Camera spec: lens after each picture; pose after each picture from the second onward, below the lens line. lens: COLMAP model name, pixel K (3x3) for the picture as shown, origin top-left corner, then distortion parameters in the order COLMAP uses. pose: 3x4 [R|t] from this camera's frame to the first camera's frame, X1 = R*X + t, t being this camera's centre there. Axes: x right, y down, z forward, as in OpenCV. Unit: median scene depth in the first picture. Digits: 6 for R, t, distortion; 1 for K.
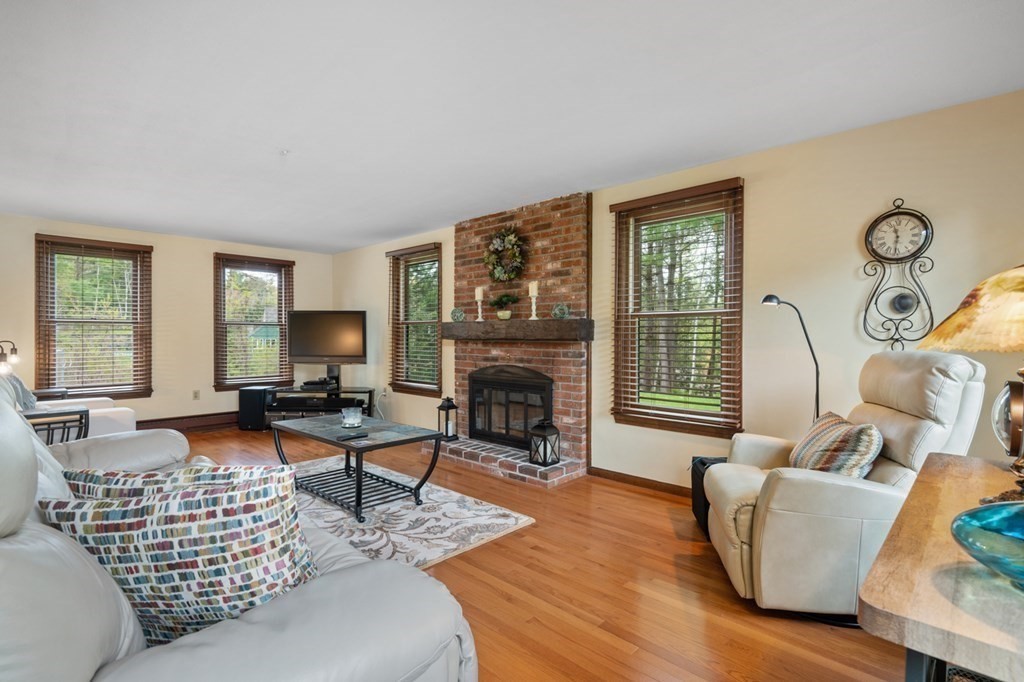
lens RADIAL K [[496.0, 0, 513.2], [0, 496.0, 339.9], [0, 0, 1]] dist [-0.003939, -0.000634]
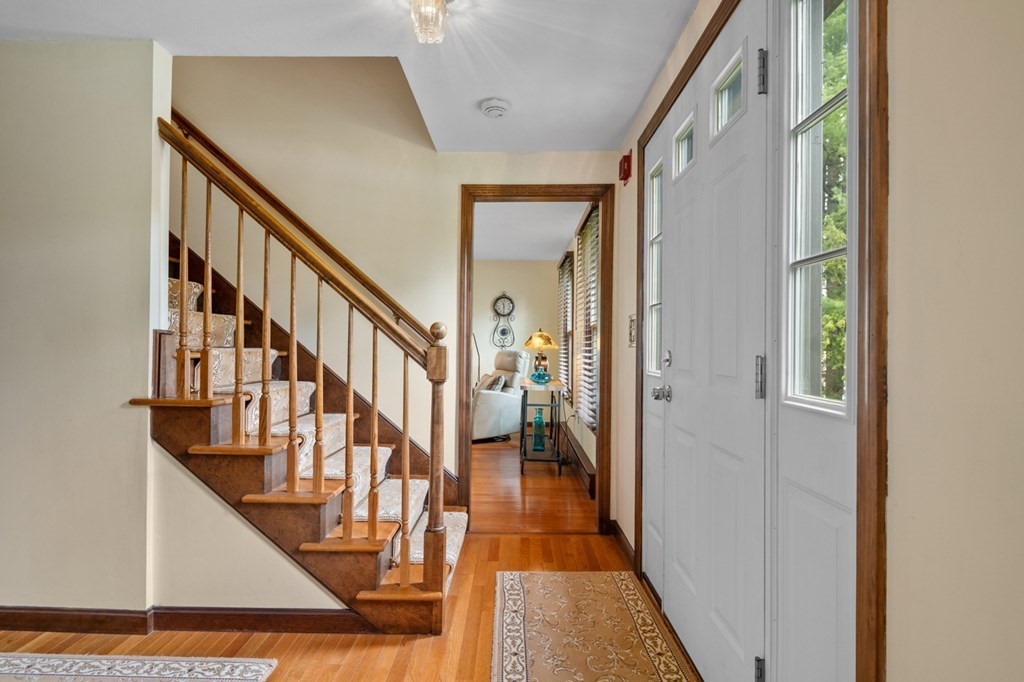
lens RADIAL K [[496.0, 0, 511.1], [0, 496.0, 343.3], [0, 0, 1]] dist [-0.003939, -0.000634]
pose [[0.731784, 0.012483, 0.681423, -0.962244], [-0.002533, 0.999875, -0.015597, 0.024460], [-0.681532, 0.009687, 0.731724, -0.922647]]
